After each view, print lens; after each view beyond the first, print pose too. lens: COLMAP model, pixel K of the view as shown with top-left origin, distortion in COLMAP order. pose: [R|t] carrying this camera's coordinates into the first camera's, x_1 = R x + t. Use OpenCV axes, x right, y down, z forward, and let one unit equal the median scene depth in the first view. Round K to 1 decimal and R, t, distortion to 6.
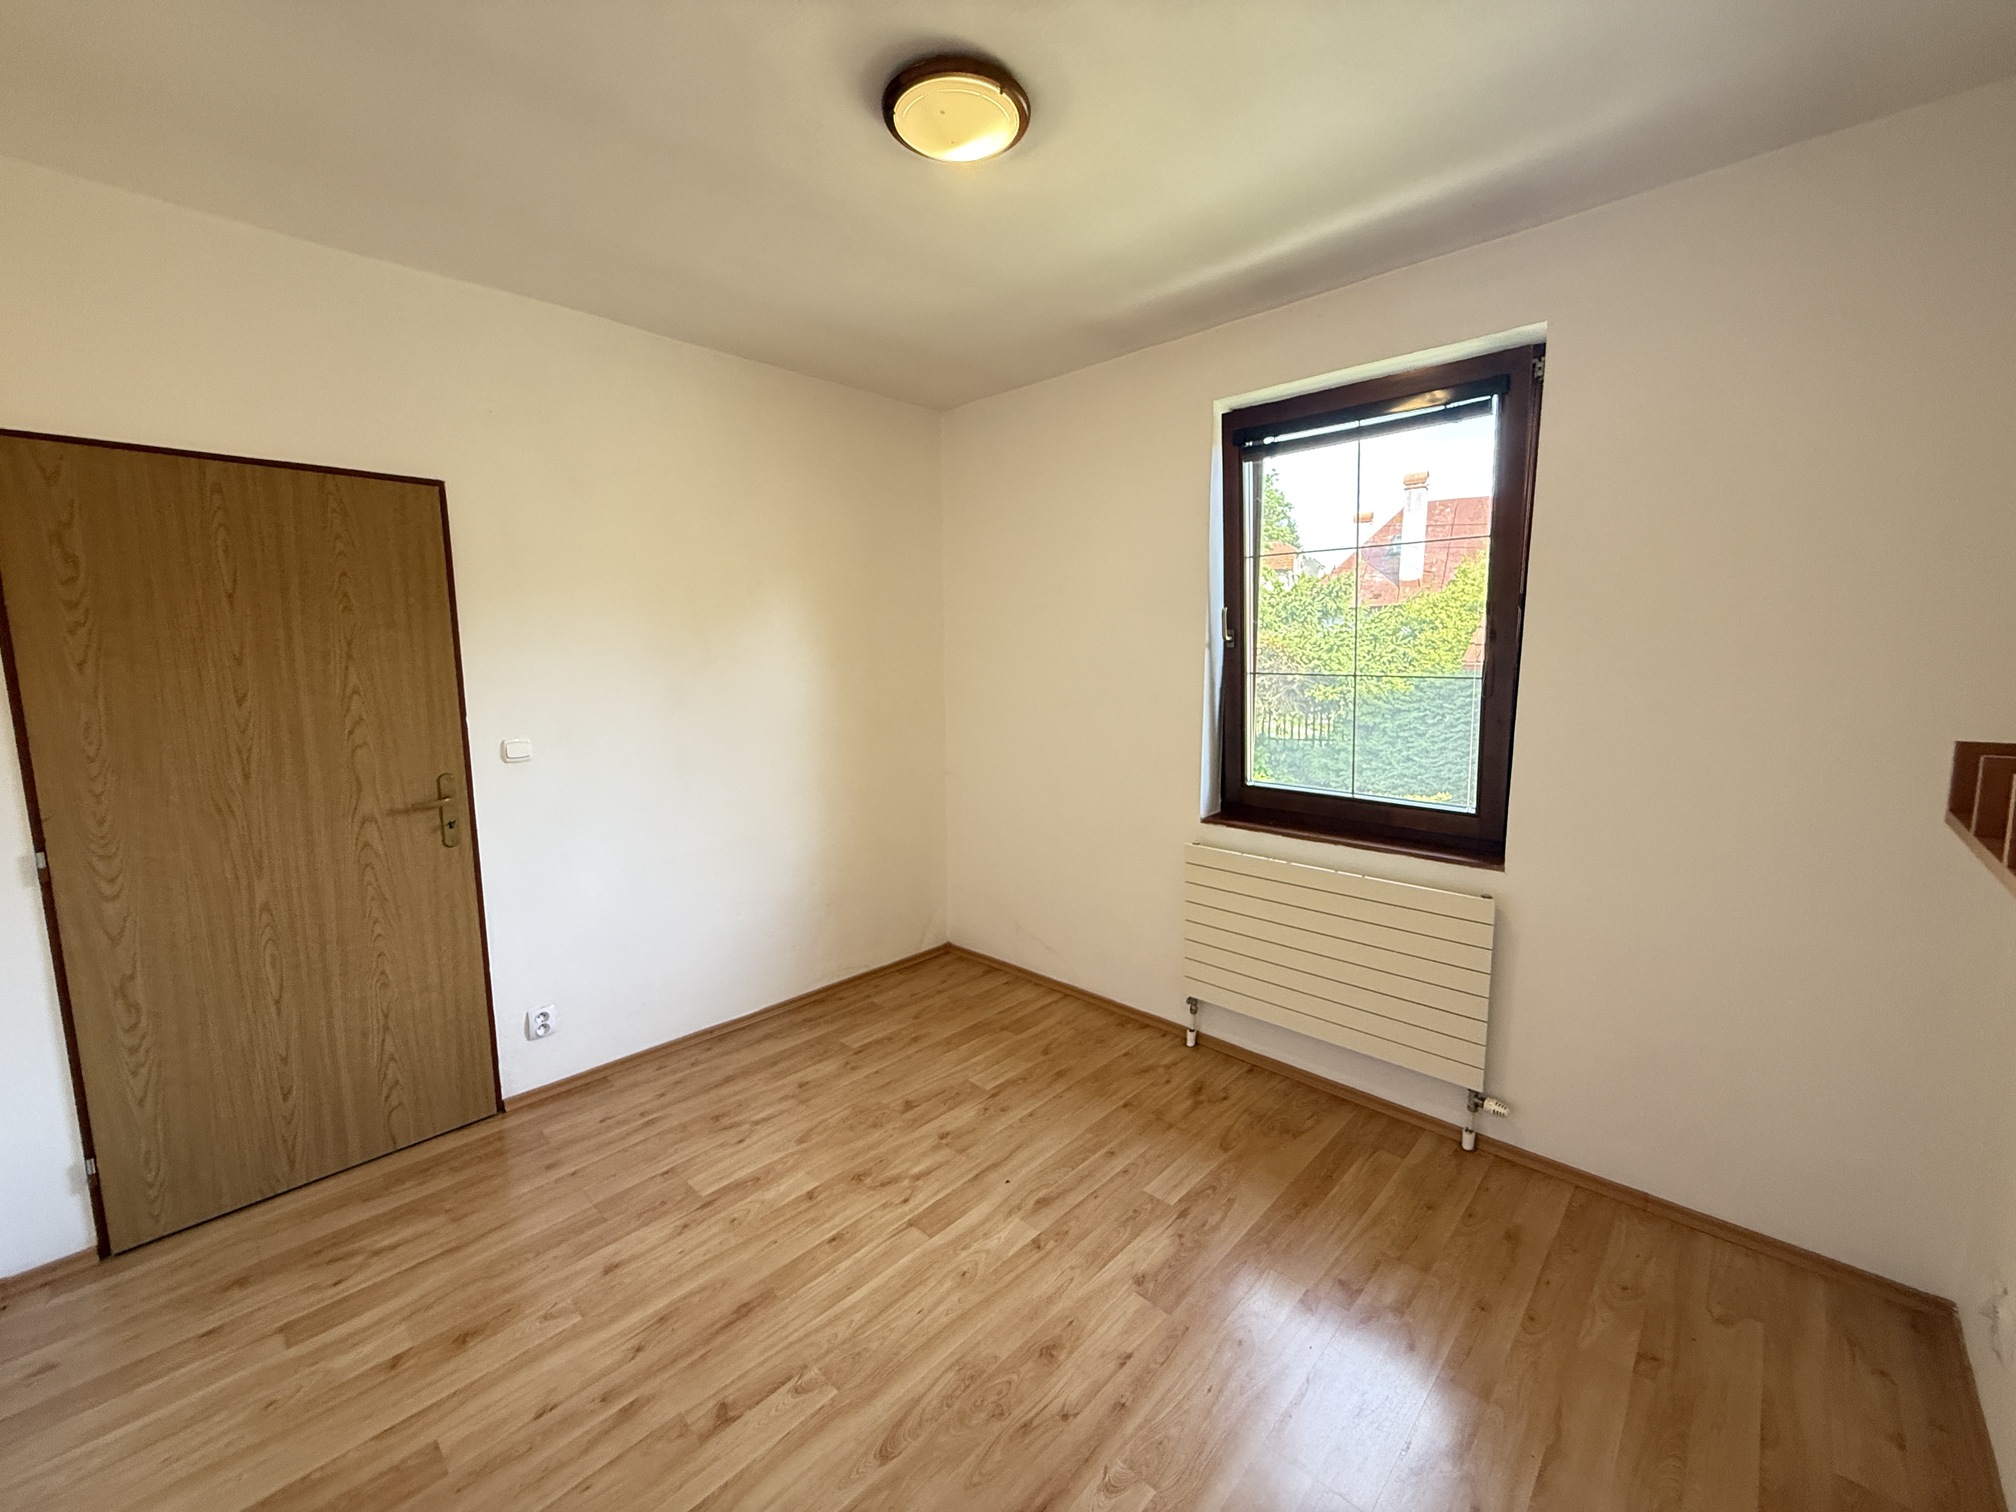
lens RADIAL K [[802.7, 0, 1004.3], [0, 802.7, 752.7], [0, 0, 1]] dist [-0.000644, 0.000331]
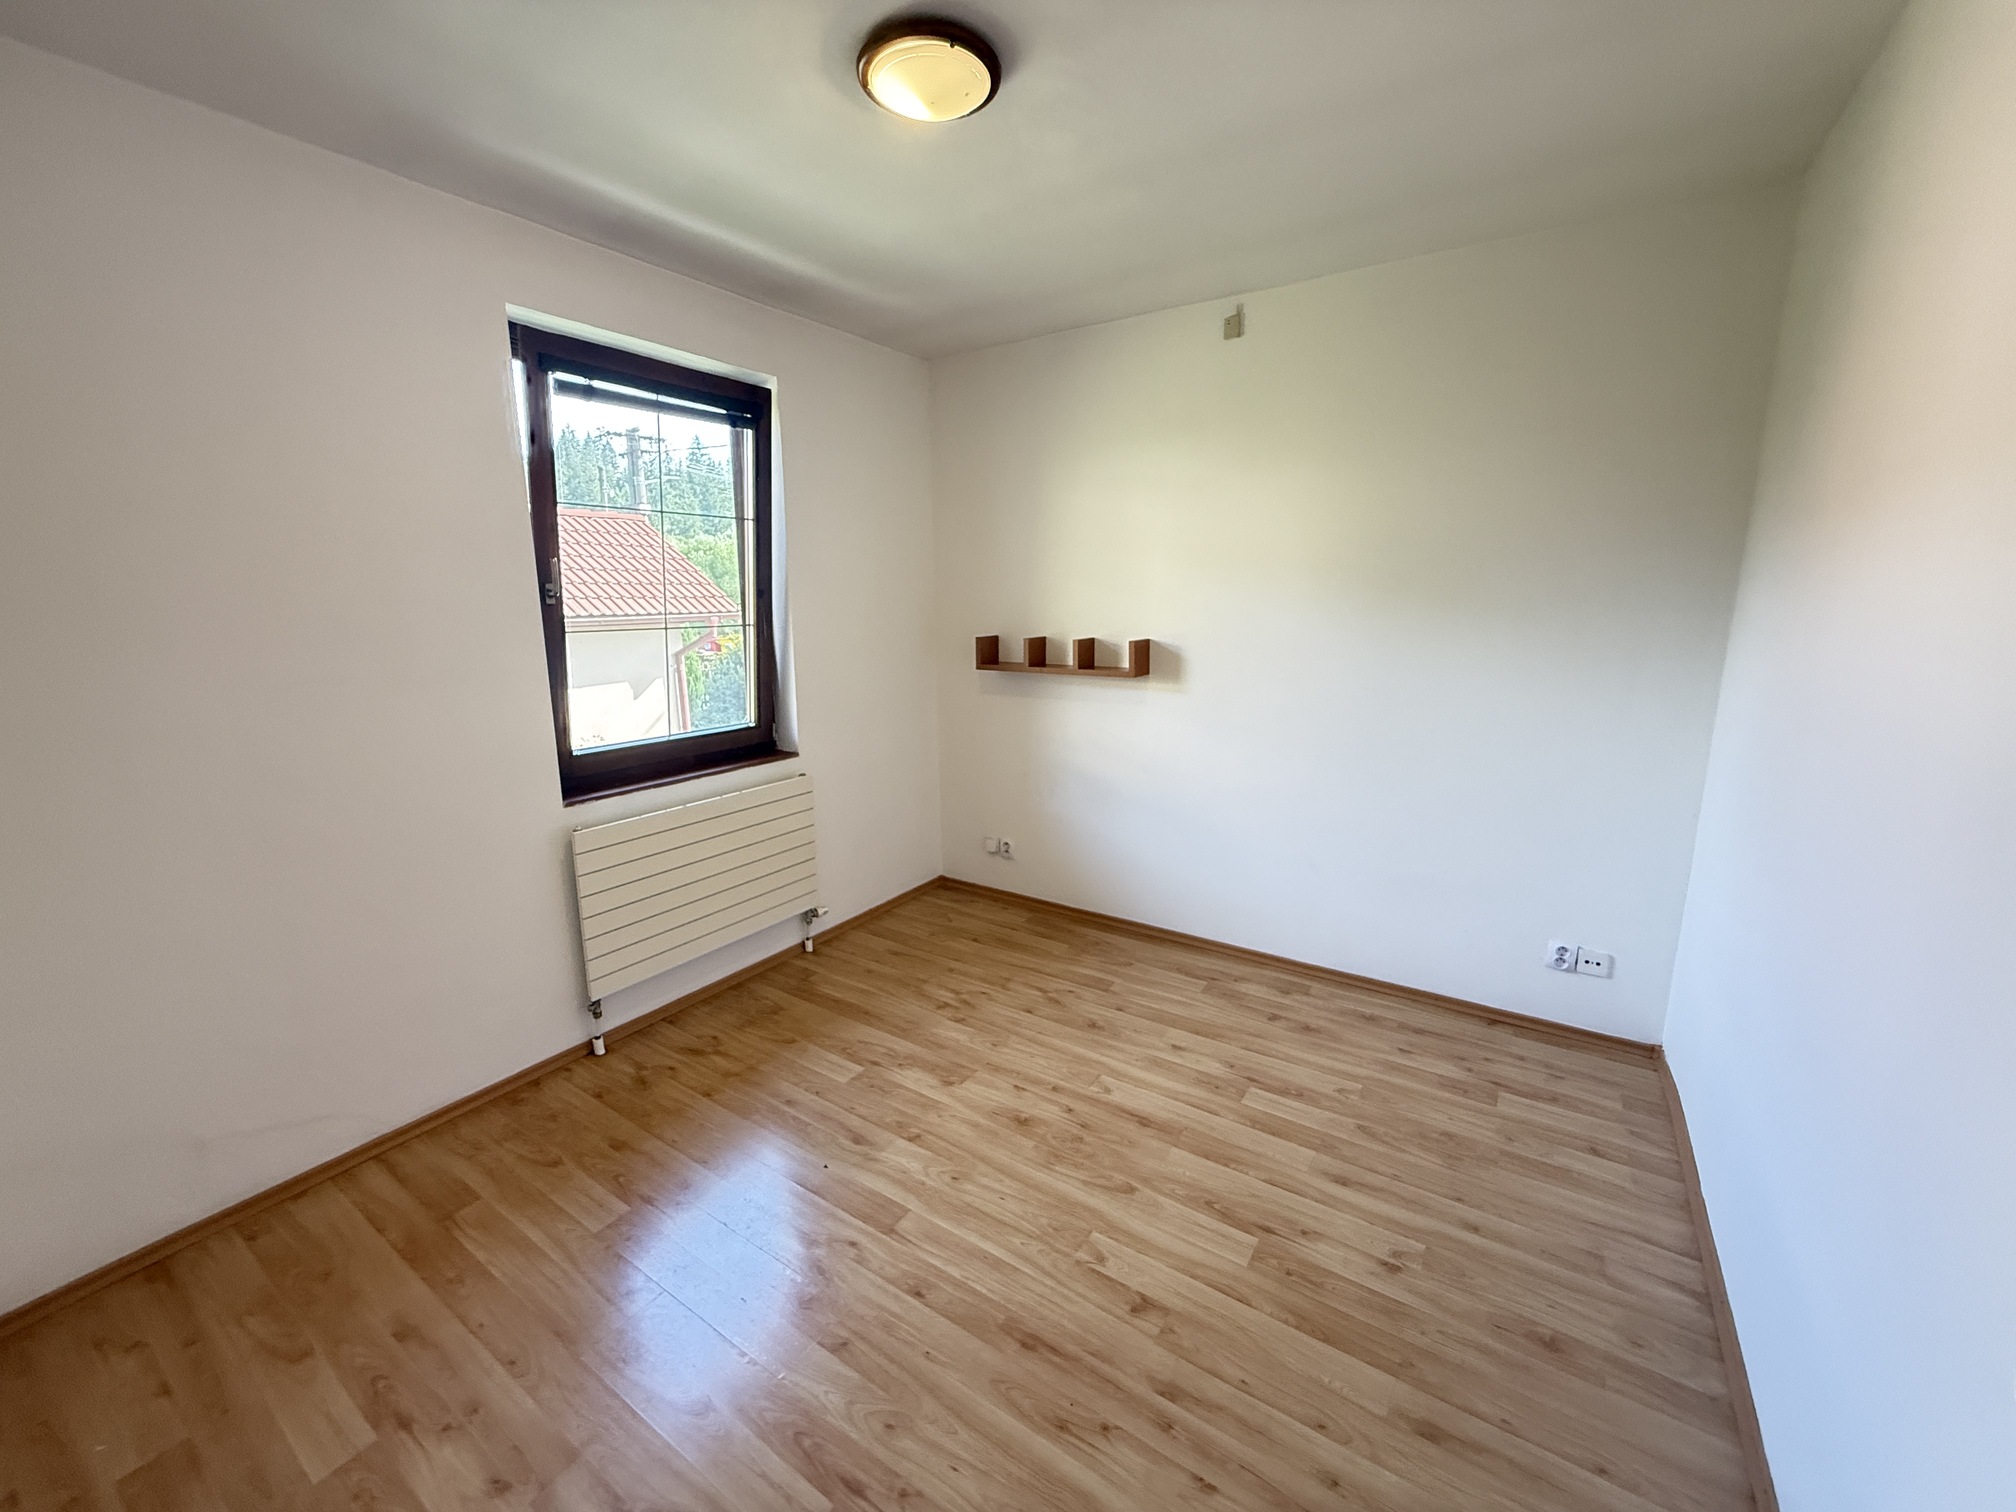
lens RADIAL K [[802.7, 0, 1004.3], [0, 802.7, 752.7], [0, 0, 1]] dist [-0.000644, 0.000331]
pose [[-0.166480, -0.182279, 0.969050, -1.022534], [0.138036, 0.968780, 0.205942, -0.128911], [-0.976335, 0.168049, -0.136121, 0.992981]]
